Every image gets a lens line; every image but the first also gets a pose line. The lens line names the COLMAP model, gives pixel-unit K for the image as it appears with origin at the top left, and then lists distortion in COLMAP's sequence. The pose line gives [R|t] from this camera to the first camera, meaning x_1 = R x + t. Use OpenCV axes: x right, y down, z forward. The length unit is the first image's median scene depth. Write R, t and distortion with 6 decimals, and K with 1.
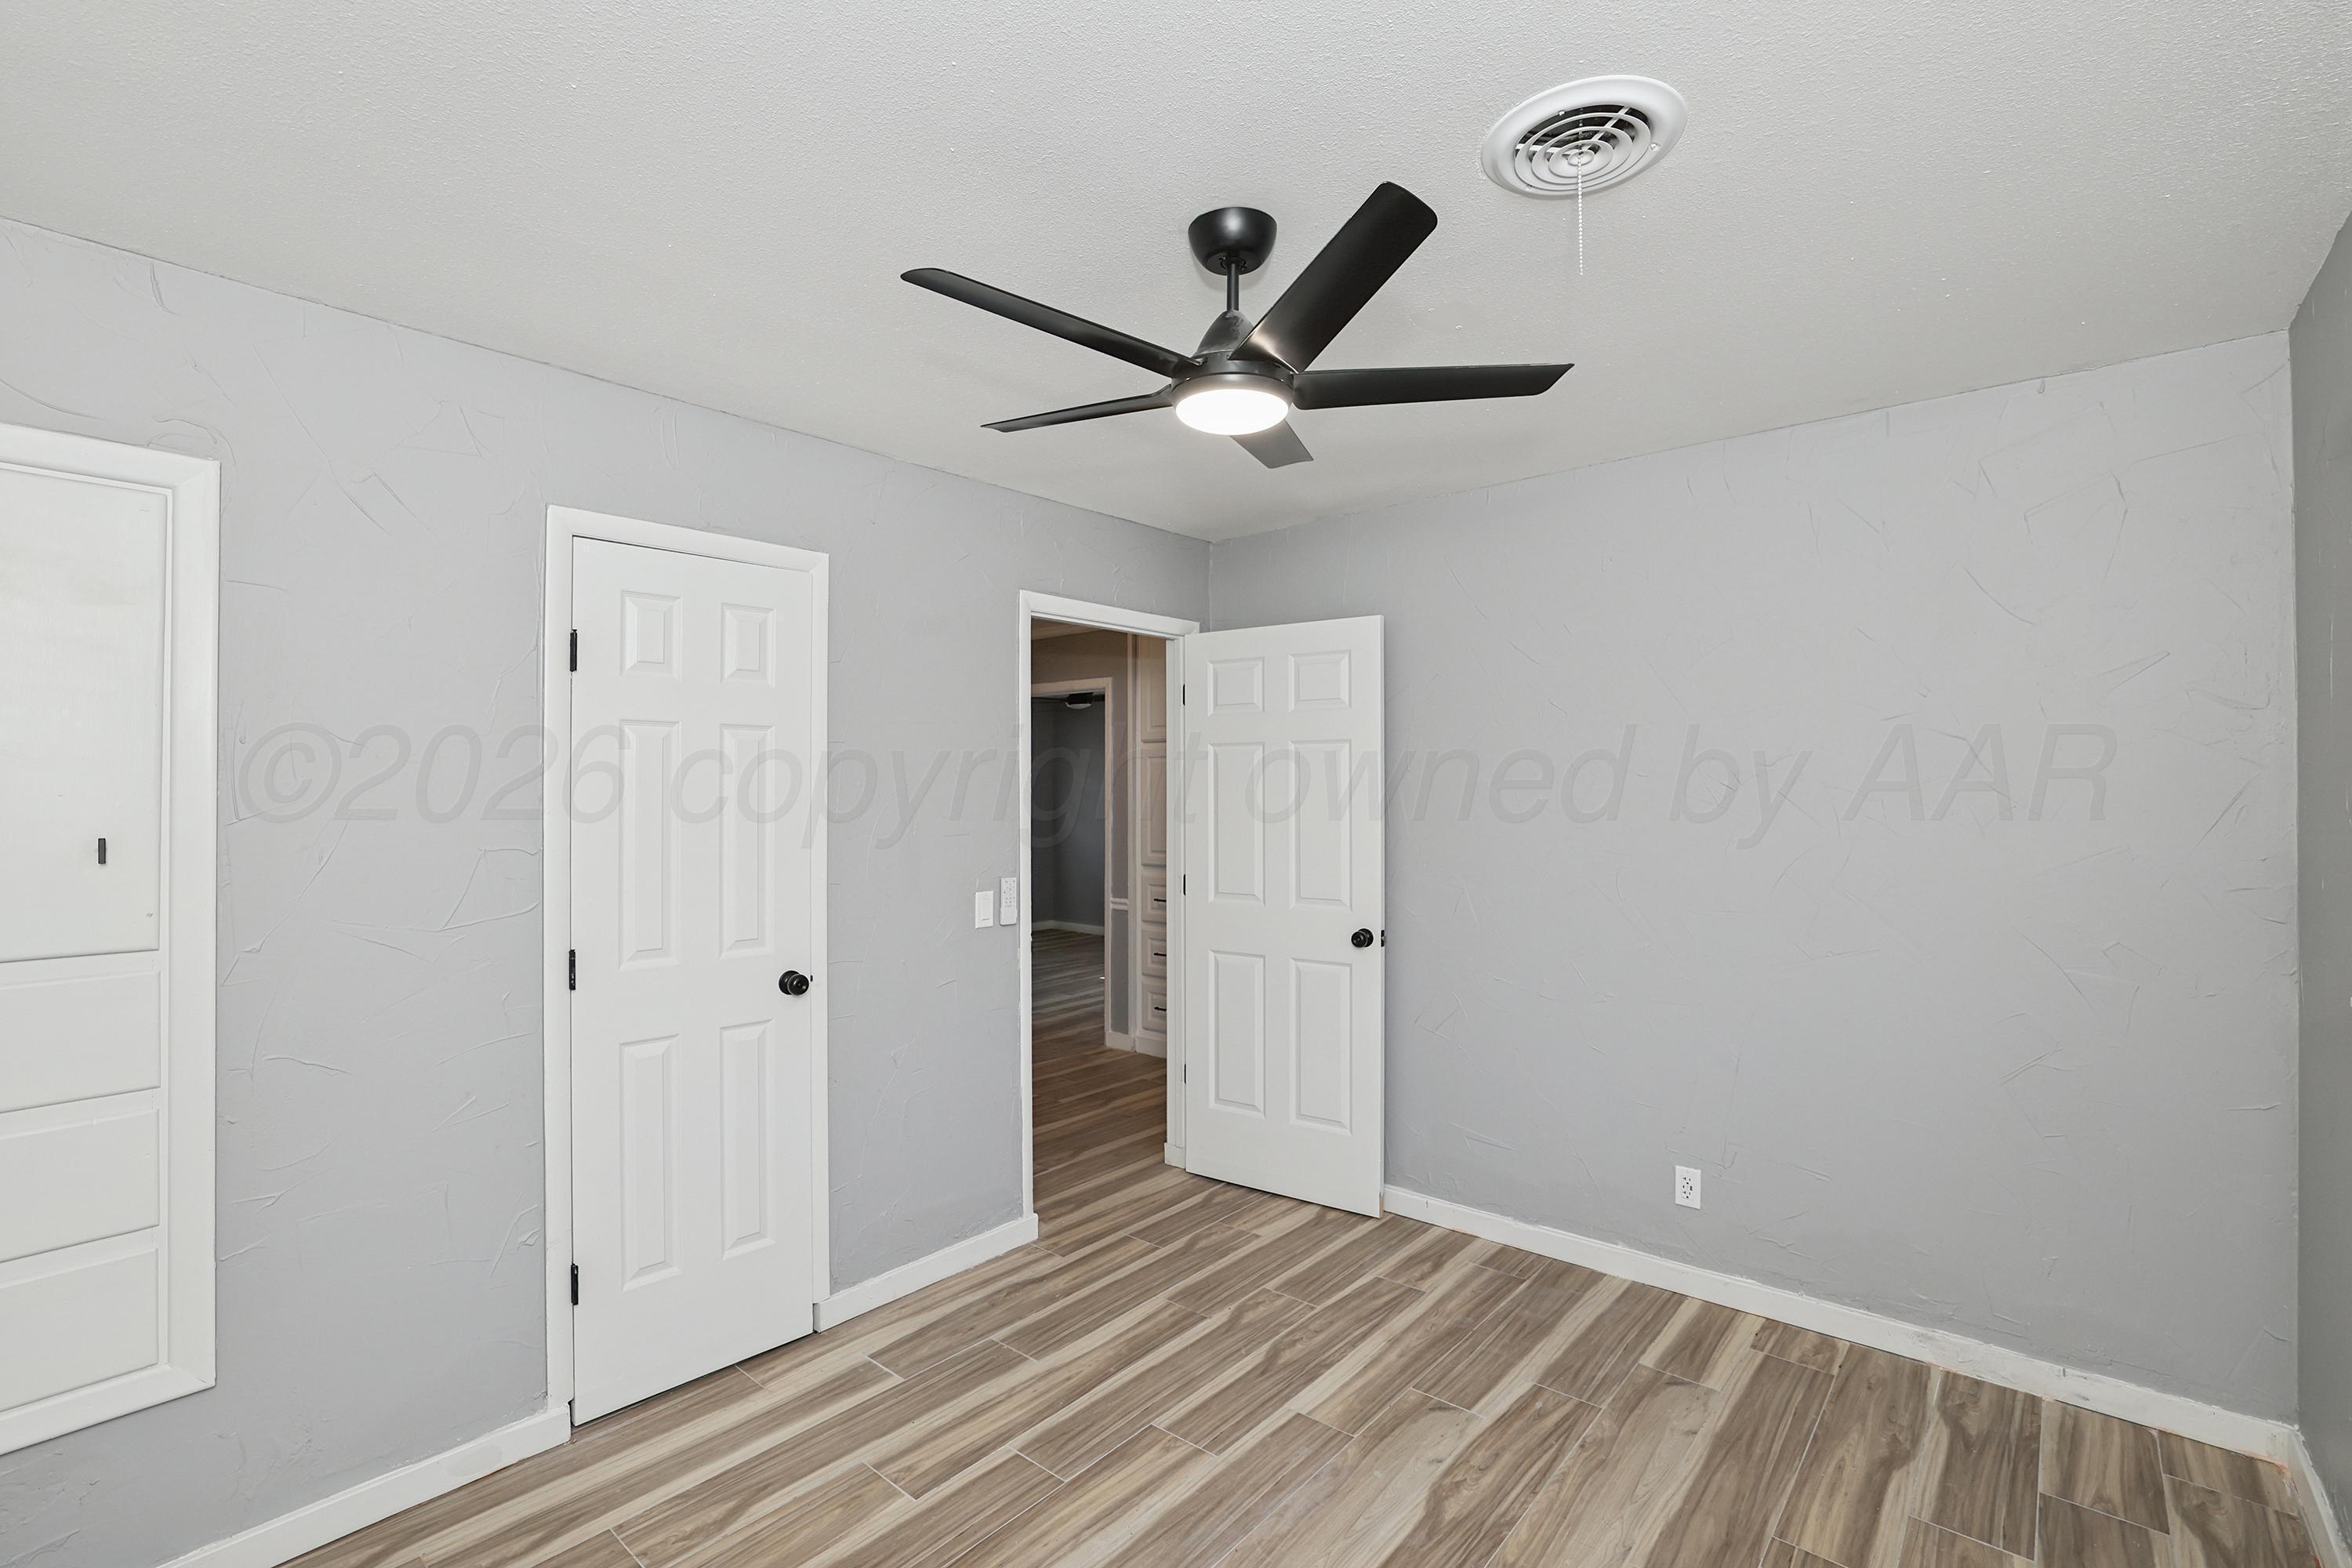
lens RADIAL K [[1037.3, 0, 1160.8], [0, 1037.3, 795.7], [0, 0, 1]] dist [-0.027007, 0.008939]
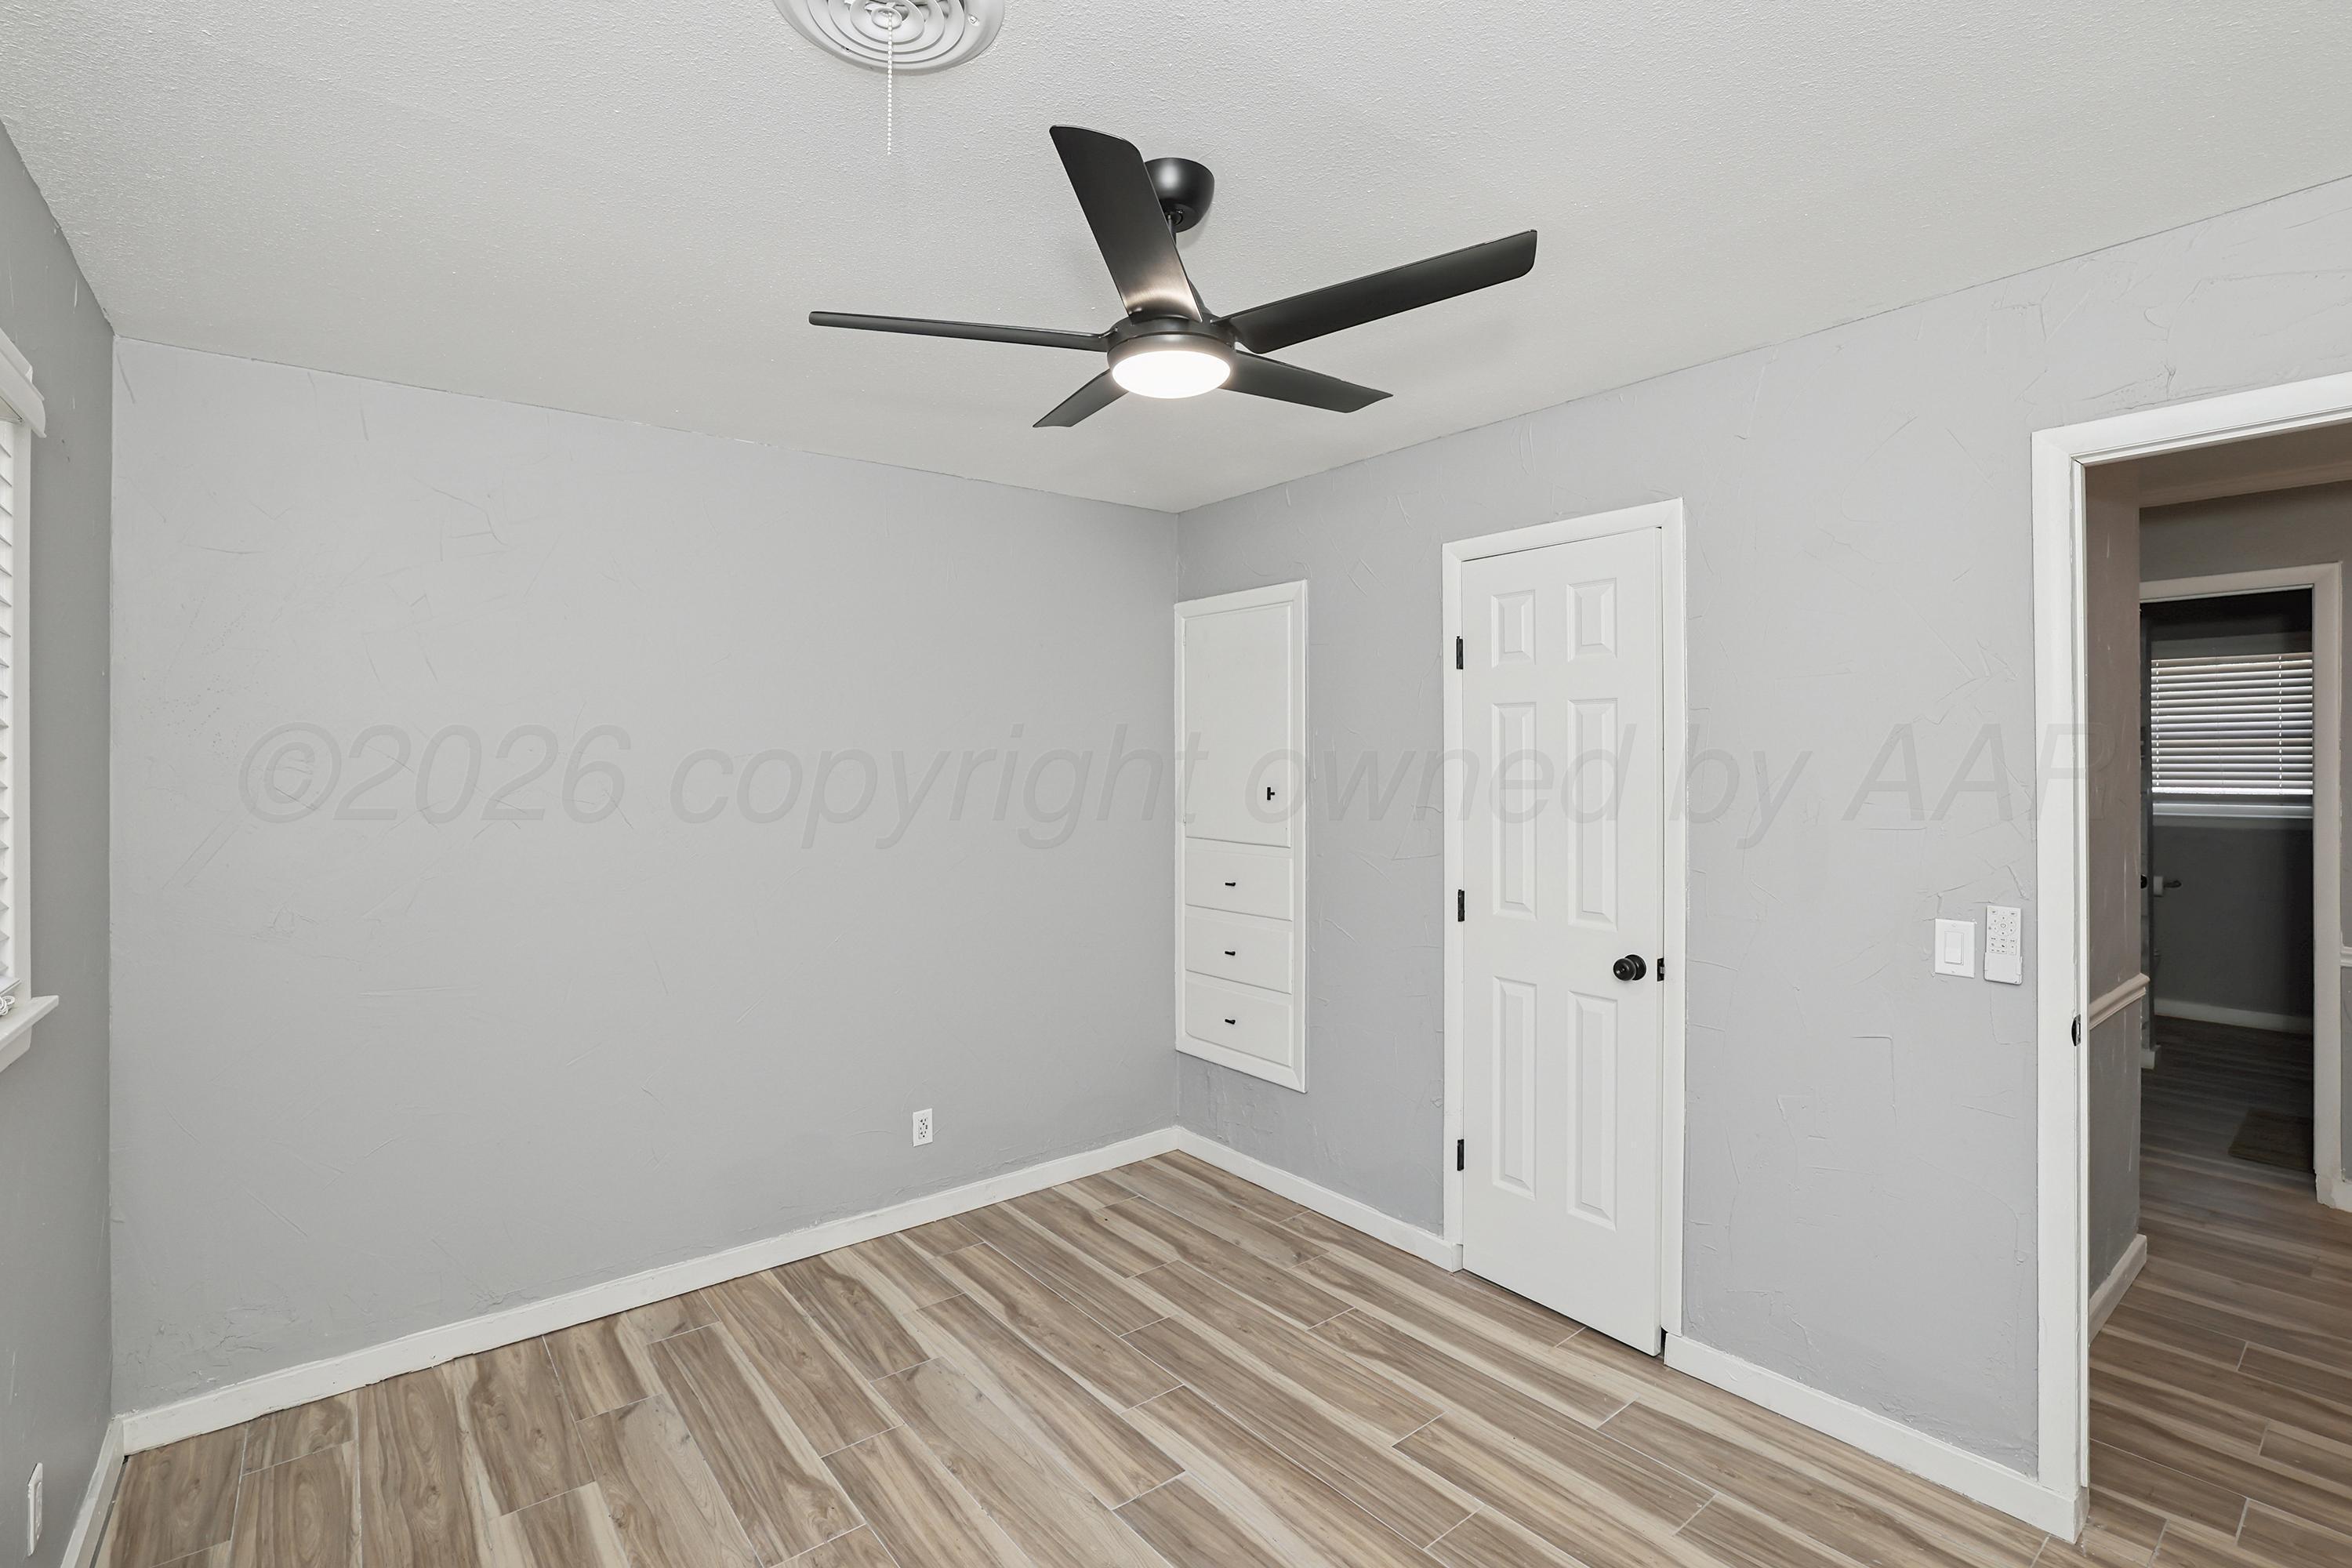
lens RADIAL K [[1026.5, 0, 1155.3], [0, 1026.5, 743.0], [0, 0, 1]] dist [-0.032554, 0.009523]
pose [[-0.160256, -0.015069, -0.986960, 0.727819], [-0.002244, 0.999886, -0.014902, -0.011037], [0.987073, -0.000173, -0.160272, 0.817905]]
